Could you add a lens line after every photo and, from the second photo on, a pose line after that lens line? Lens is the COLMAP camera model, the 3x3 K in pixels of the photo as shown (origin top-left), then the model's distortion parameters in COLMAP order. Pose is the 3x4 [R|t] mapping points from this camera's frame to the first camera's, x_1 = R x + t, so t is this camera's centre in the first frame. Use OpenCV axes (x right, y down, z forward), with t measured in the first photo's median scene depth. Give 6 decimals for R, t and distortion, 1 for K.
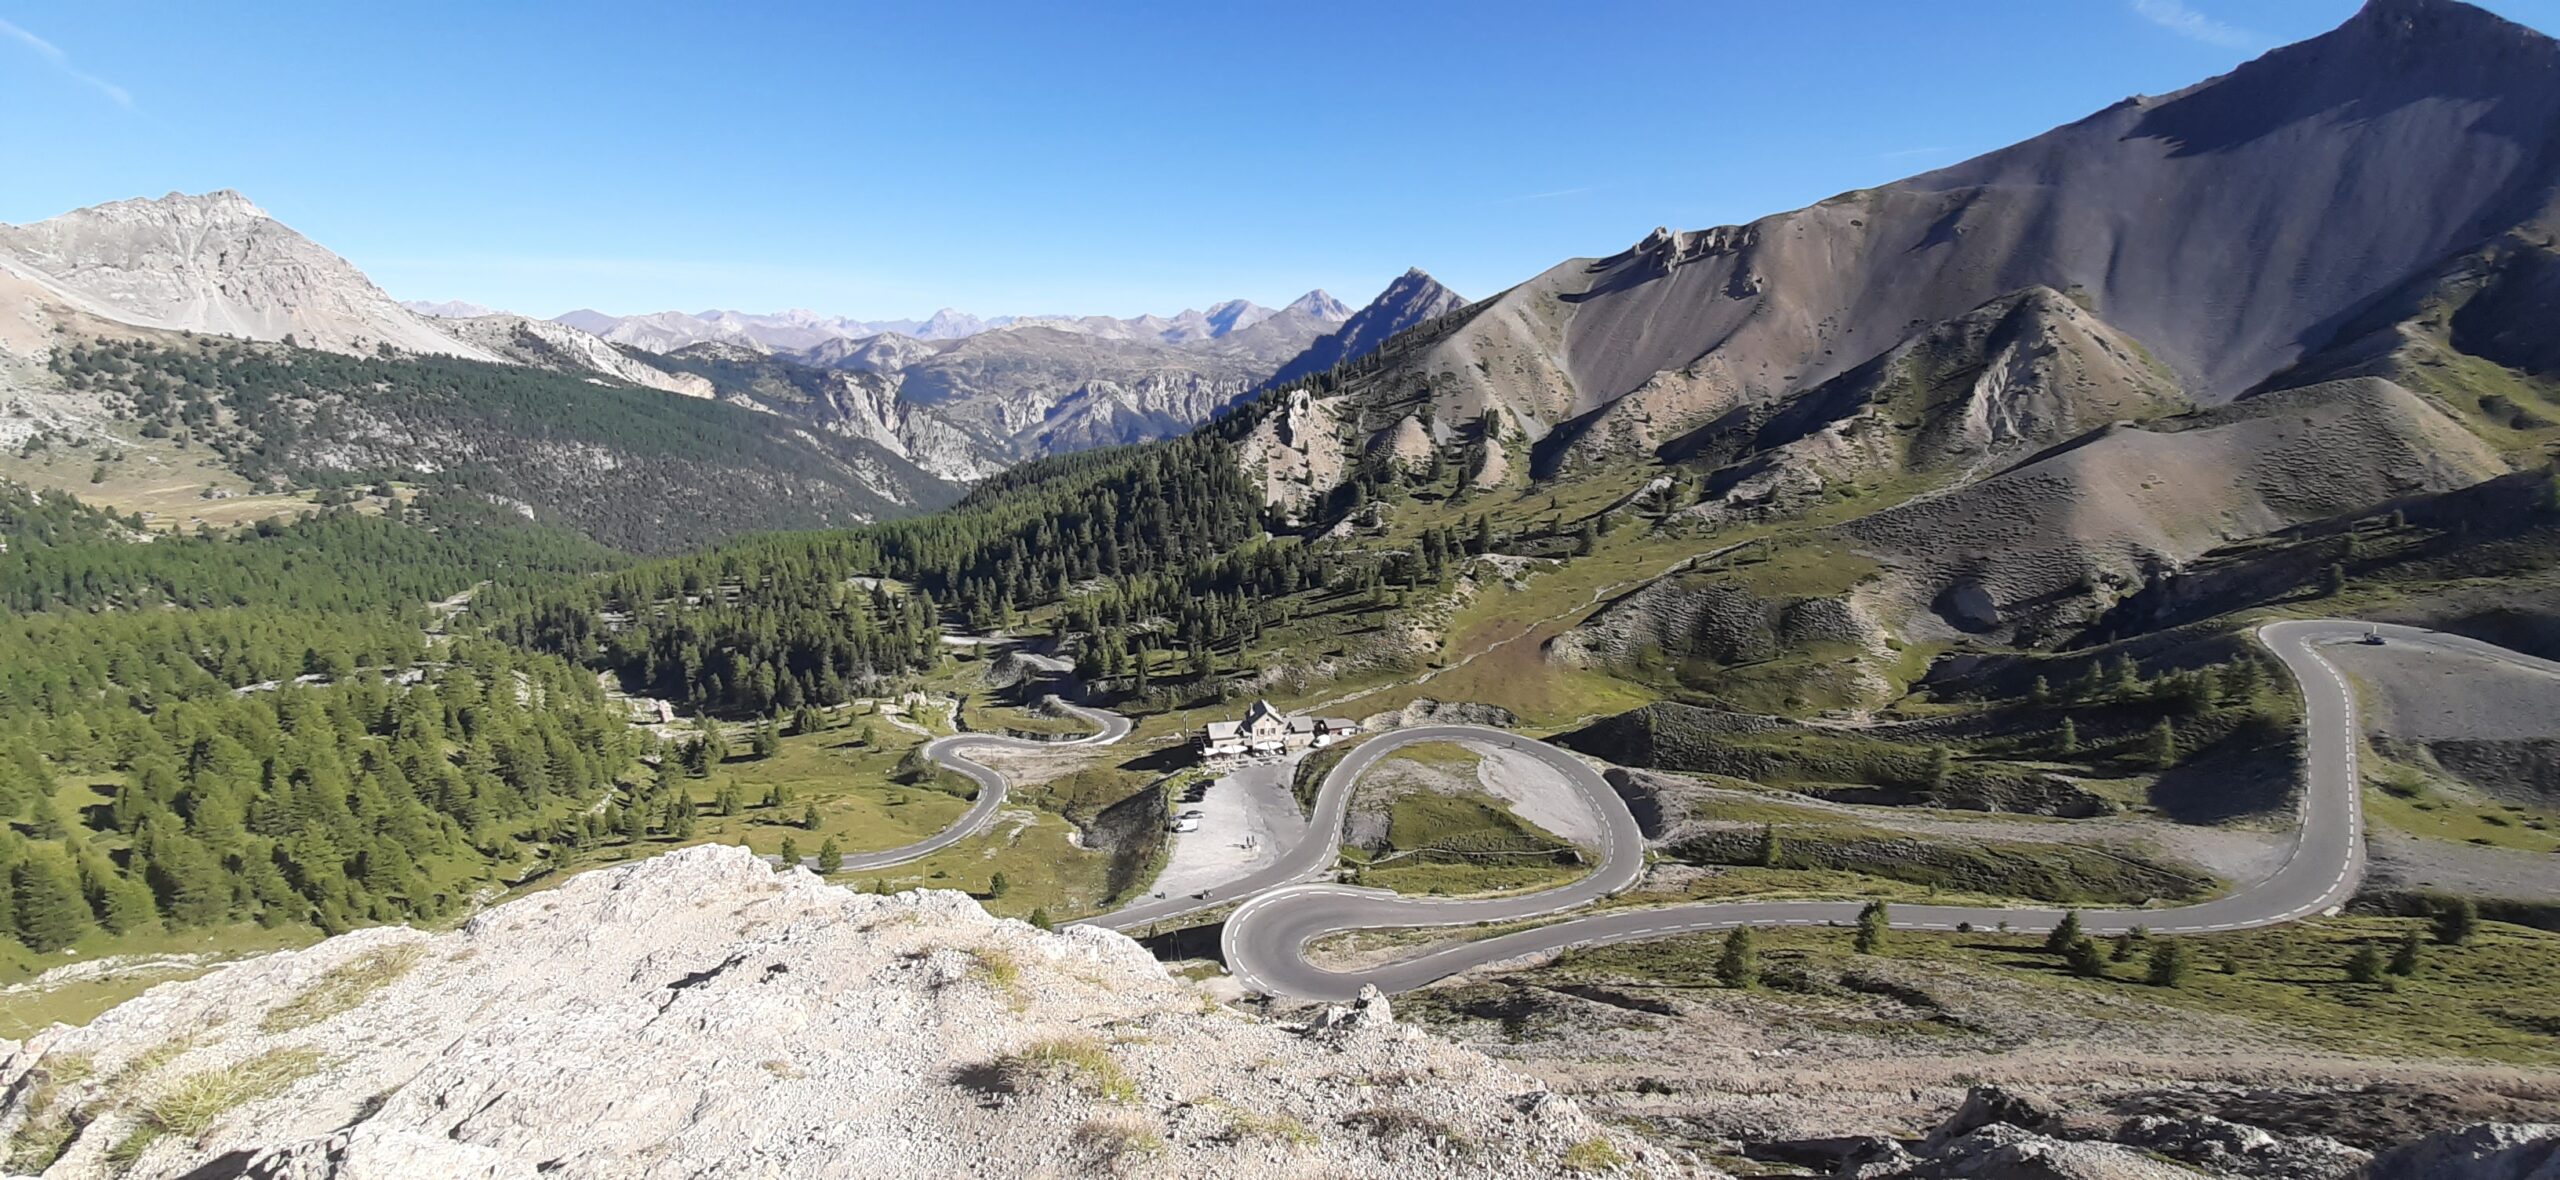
lens RADIAL K [[1009.5, 0, 1267.7], [0, 1009.5, 557.3], [0, 0, 1]] dist [0.012256, -0.010216]
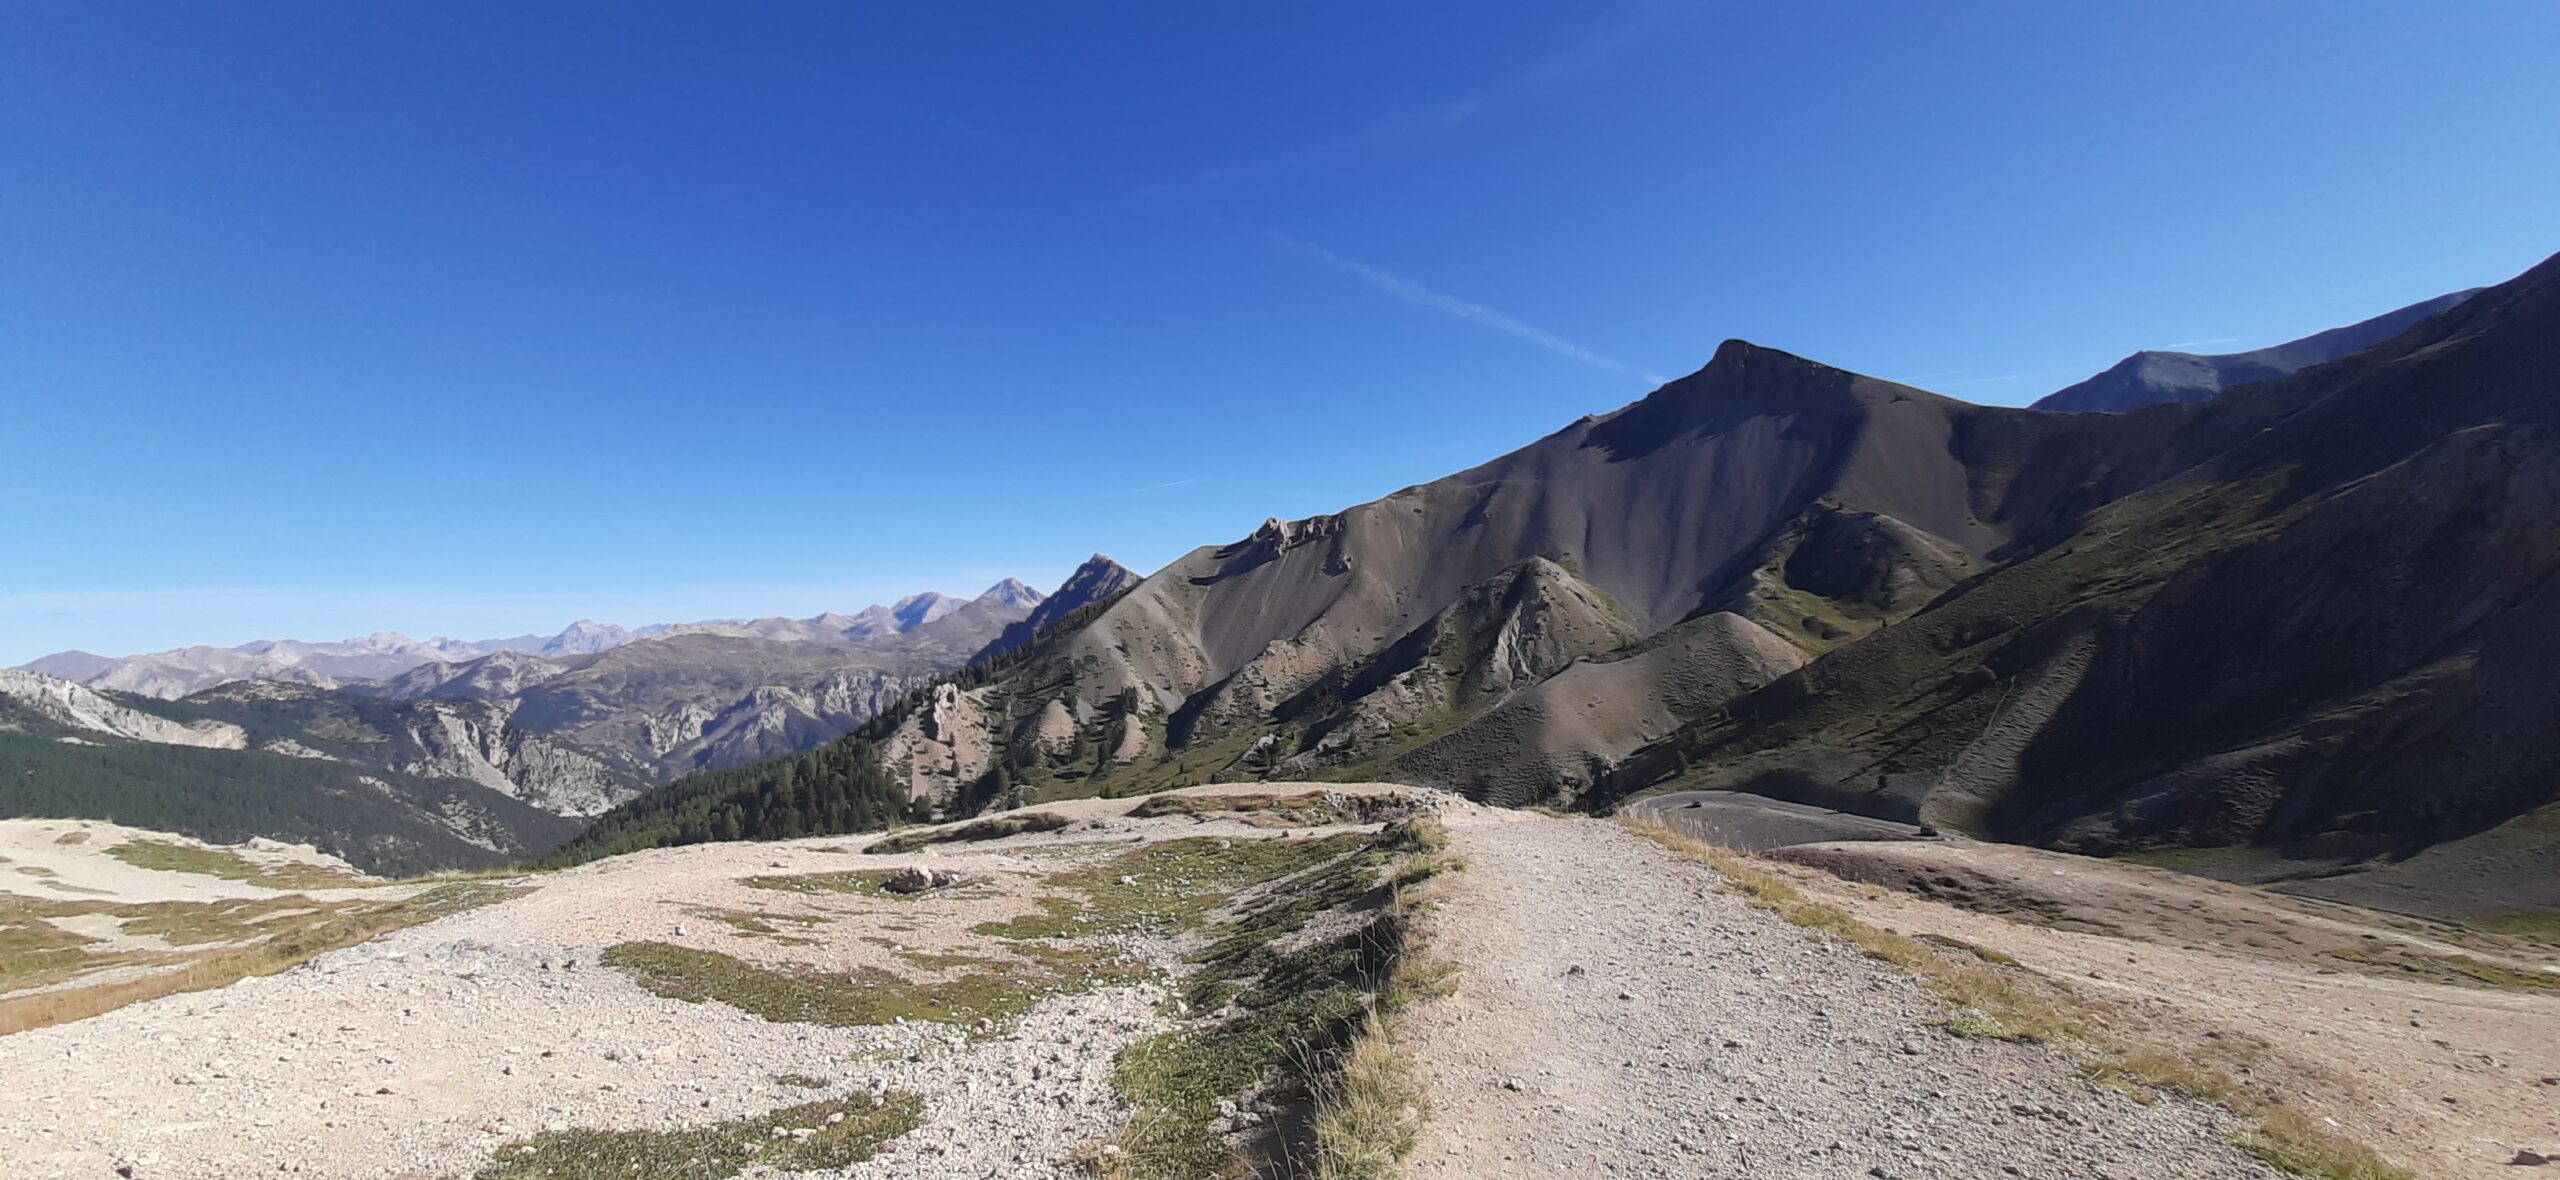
lens RADIAL K [[1018.5, 0, 1284.2], [0, 1018.5, 559.5], [0, 0, 1]] dist [0.000755, -0.005725]
pose [[0.953709, -0.047867, 0.296898, 0.057804], [0.125273, 0.960753, -0.247510, 0.012514], [-0.273398, 0.273246, 0.922275, -0.081387]]
